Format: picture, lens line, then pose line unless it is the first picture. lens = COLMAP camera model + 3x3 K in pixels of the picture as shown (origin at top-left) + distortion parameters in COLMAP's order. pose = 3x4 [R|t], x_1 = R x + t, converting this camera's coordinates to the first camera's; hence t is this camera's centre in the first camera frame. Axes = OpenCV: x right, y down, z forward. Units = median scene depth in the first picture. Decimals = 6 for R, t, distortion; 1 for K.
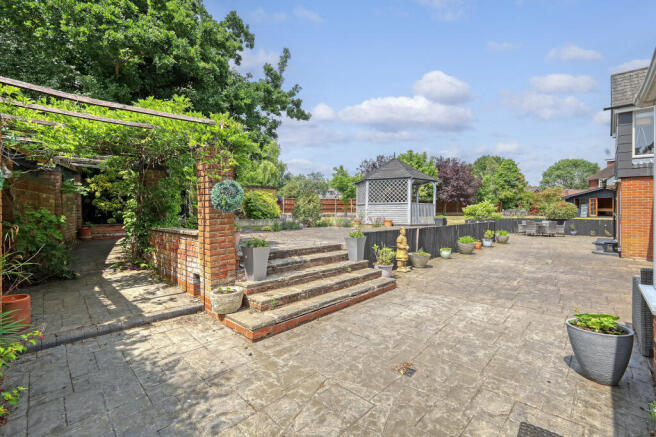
lens RADIAL K [[282.2, 0, 327.1], [0, 282.2, 219.6], [0, 0, 1]] dist [0.000716, 0.000018]
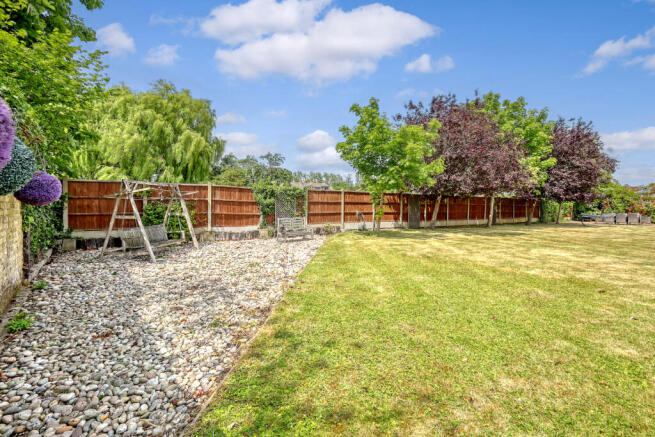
lens RADIAL K [[281.8, 0, 329.6], [0, 281.8, 218.4], [0, 0, 1]] dist [0.000716, 0.000018]
pose [[0.980216, -0.006118, 0.197837, -0.045081], [0.006060, 0.999981, 0.000898, -0.019598], [-0.197839, 0.000318, 0.980235, 0.361252]]
